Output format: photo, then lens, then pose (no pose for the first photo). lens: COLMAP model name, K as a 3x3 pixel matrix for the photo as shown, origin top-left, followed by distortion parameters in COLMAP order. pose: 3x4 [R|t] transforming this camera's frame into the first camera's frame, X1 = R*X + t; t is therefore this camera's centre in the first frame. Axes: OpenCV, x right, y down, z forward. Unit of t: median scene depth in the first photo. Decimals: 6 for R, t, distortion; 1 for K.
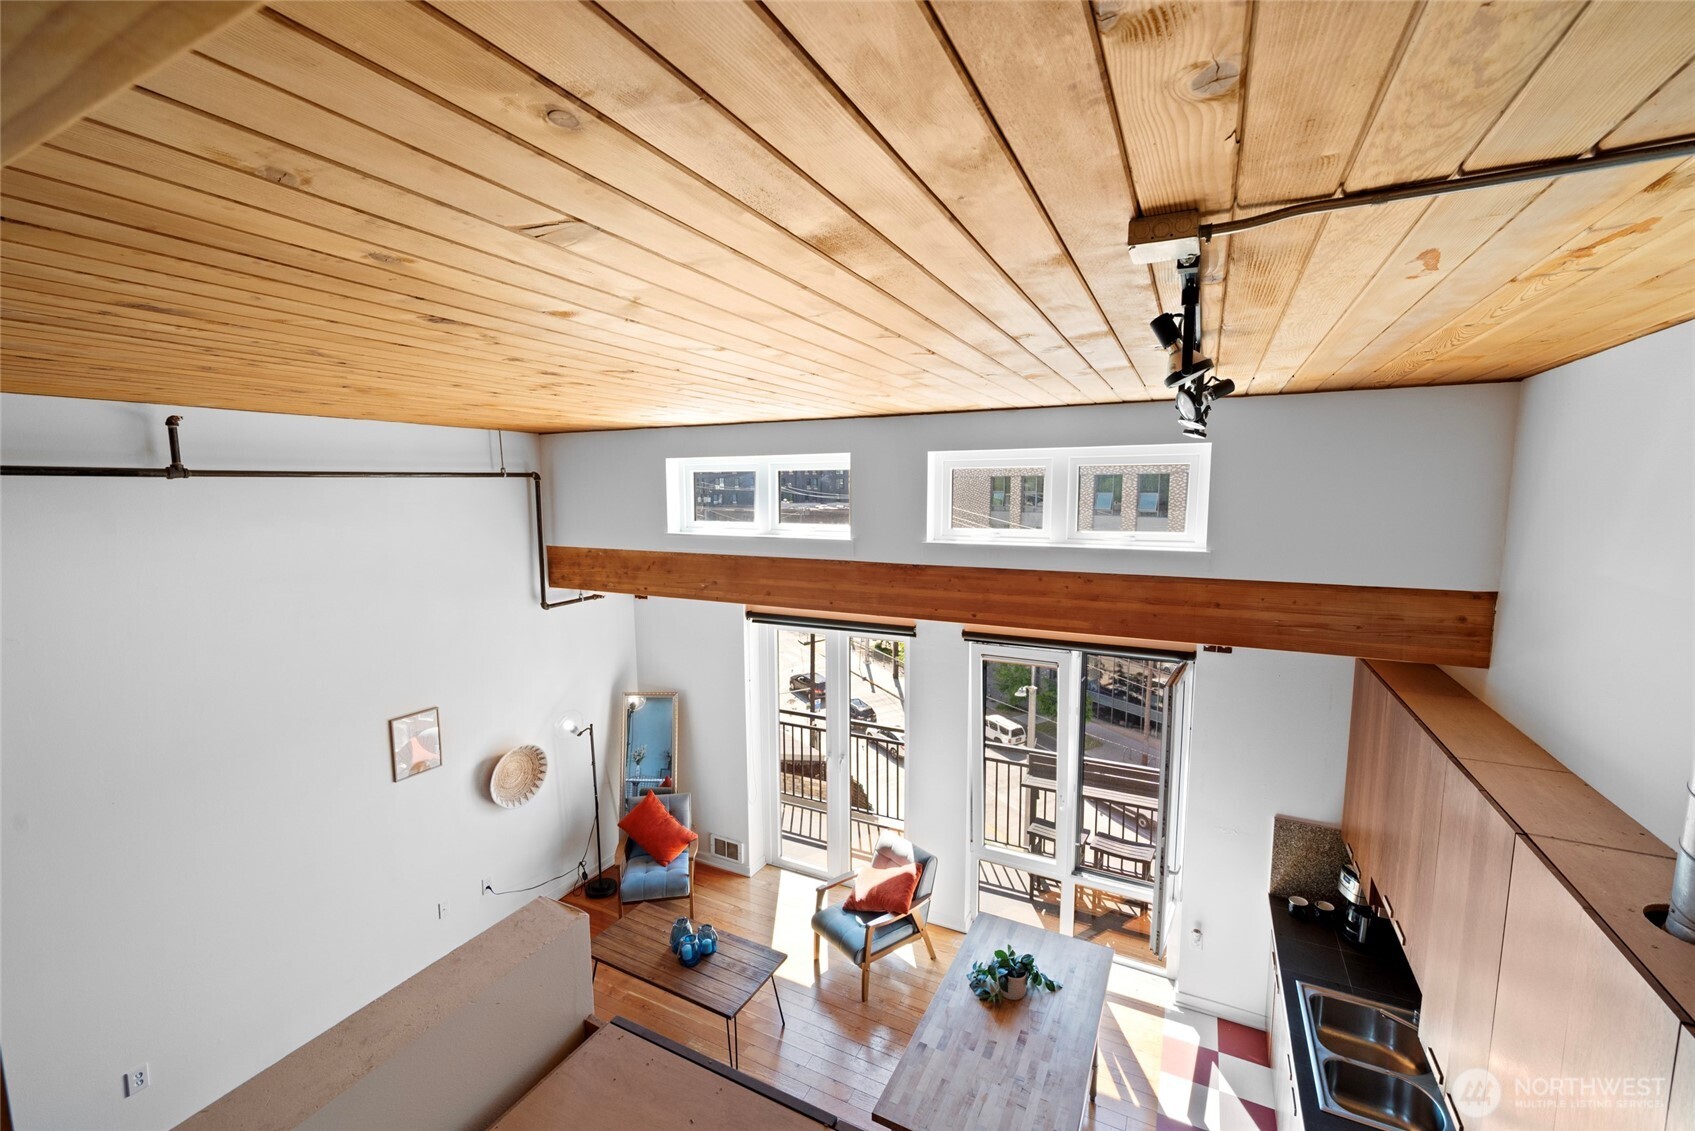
lens RADIAL K [[704.0, 0, 843.6], [0, 704.0, 568.1], [0, 0, 1]] dist [0.002012, 0.000570]
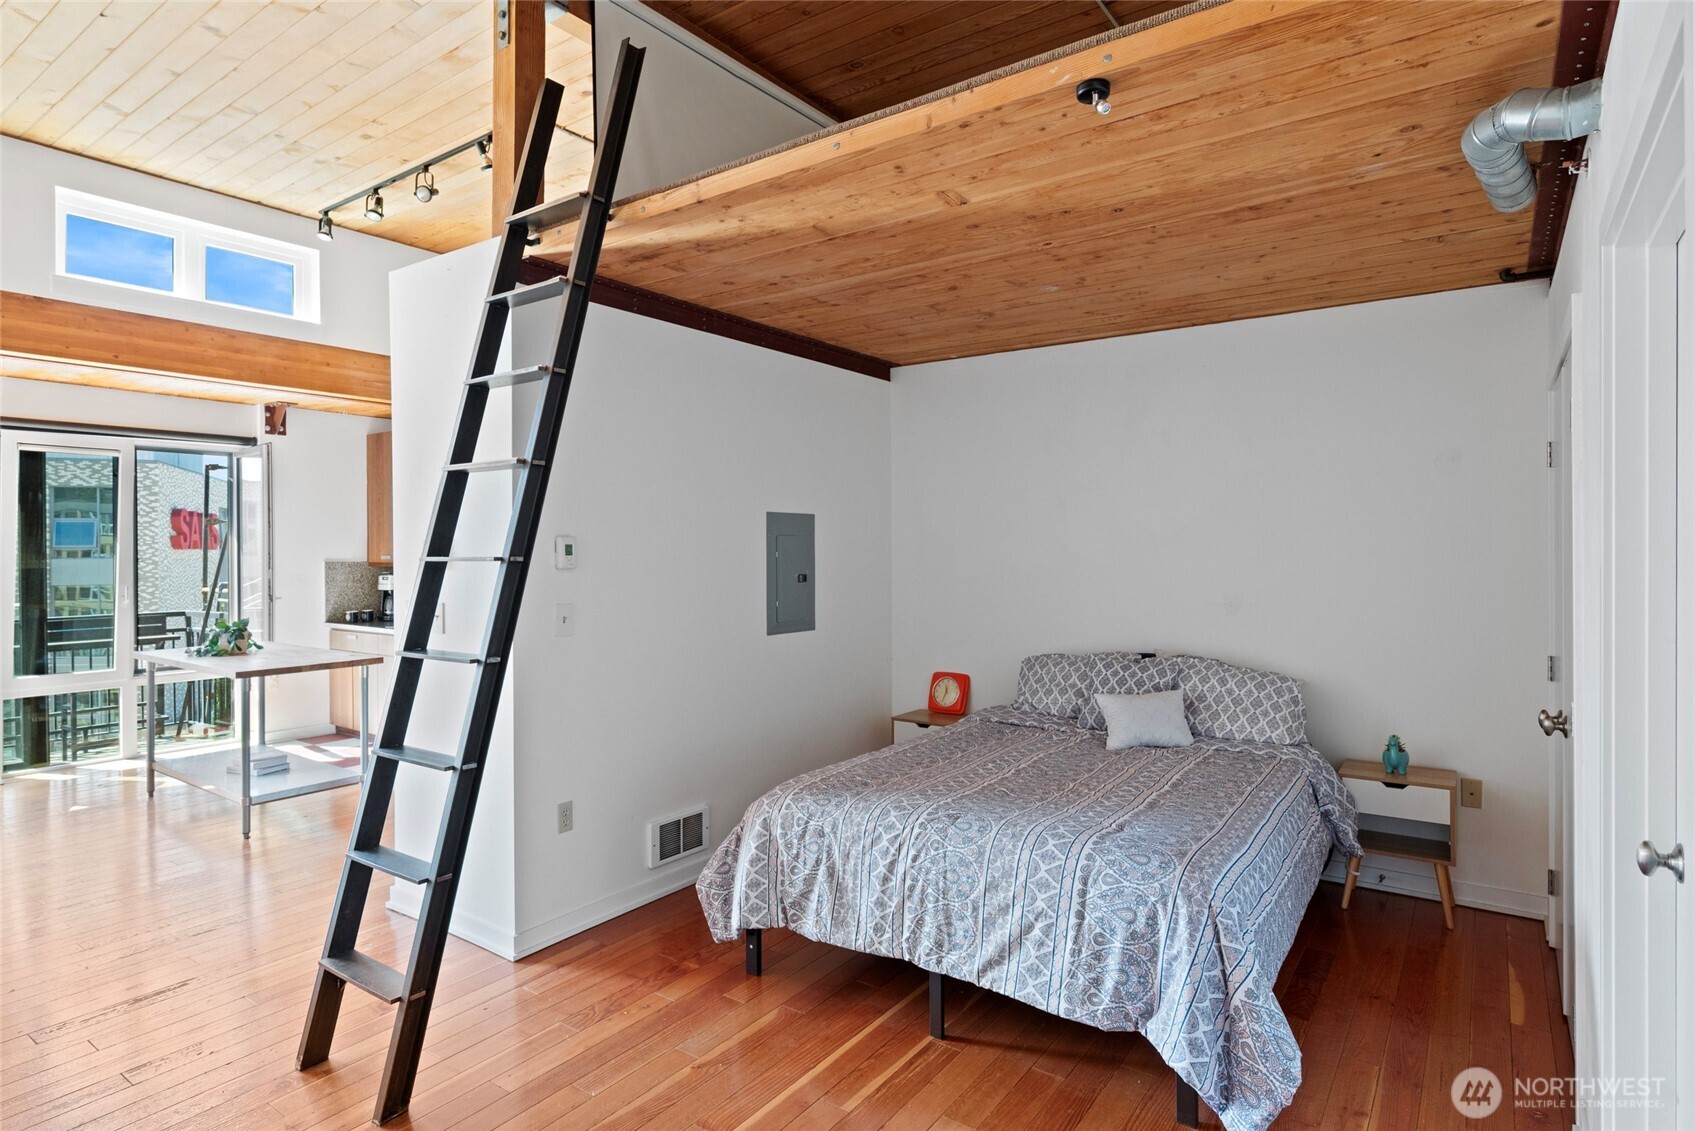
lens RADIAL K [[910.4, 0, 847.4], [0, 910.4, 550.1], [0, 0, 1]] dist [-0.000980, -0.001056]
pose [[0.145216, 0.001470, 0.989399, -0.896367], [0.119678, 0.992630, -0.019040, 0.458474], [-0.982135, 0.121174, 0.143970, -0.208461]]
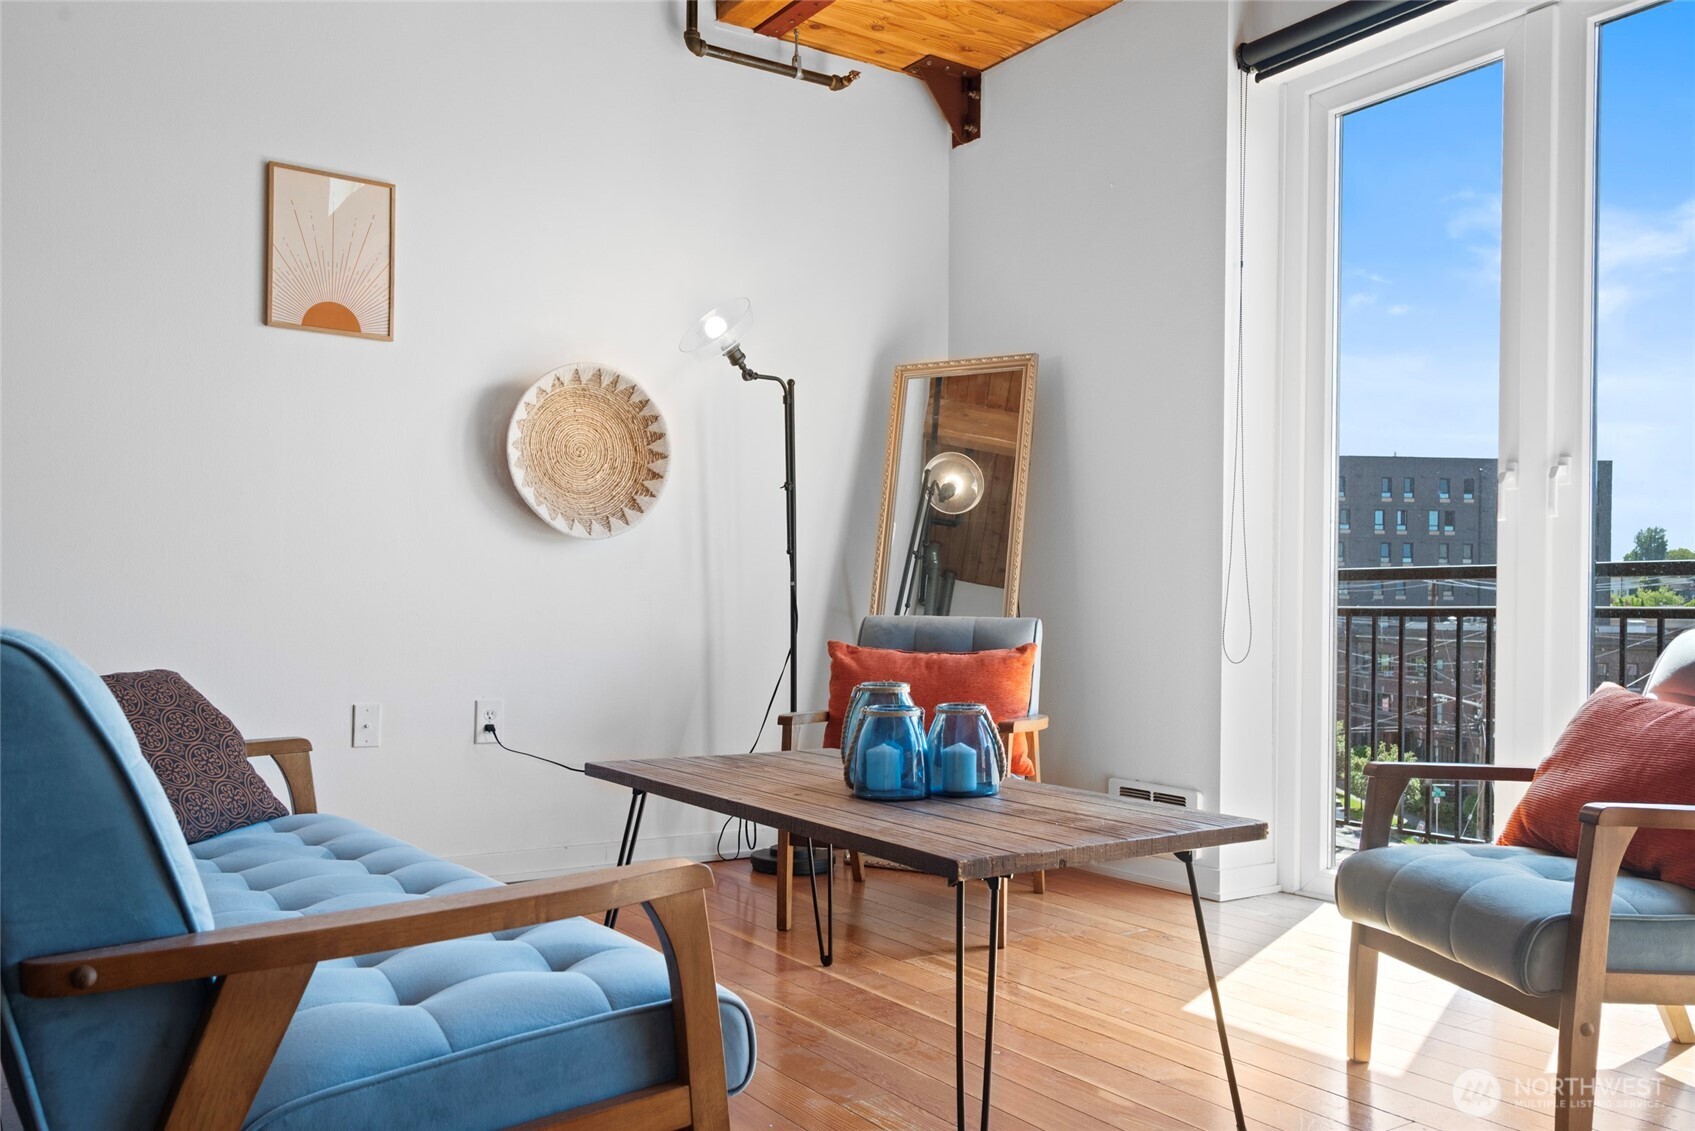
lens RADIAL K [[1374.2, 0, 851.2], [0, 1374.2, 616.9], [0, 0, 1]] dist [-0.003500, -0.008051]
pose [[0.878815, 0.014383, -0.476946, 0.015837], [-0.070025, 0.992611, -0.099094, 0.530651], [0.471996, 0.120484, 0.873329, 0.519935]]
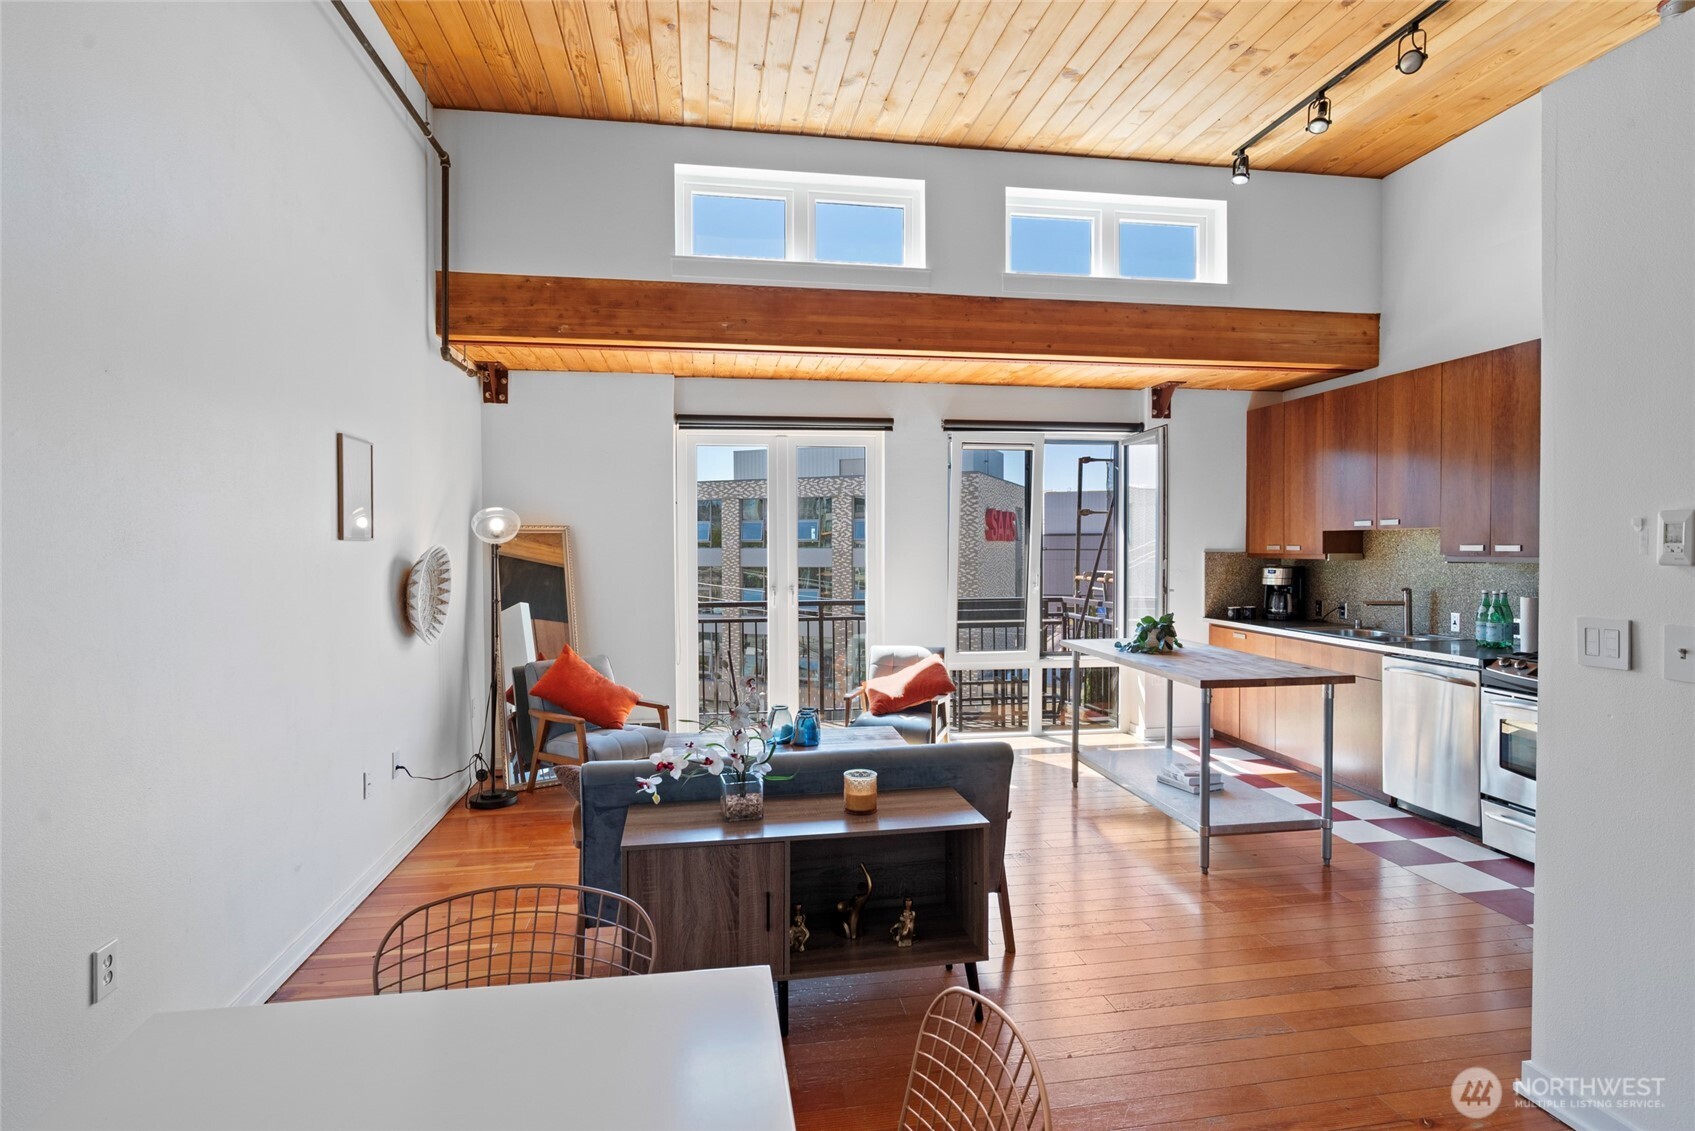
lens RADIAL K [[854.5, 0, 844.8], [0, 854.5, 558.1], [0, 0, 1]] dist [-0.001898, 0.000445]
pose [[0.803729, -0.008400, 0.594936, -0.743544], [0.068814, 0.994503, -0.078923, 0.416871], [-0.591003, 0.104373, 0.799889, 0.168983]]
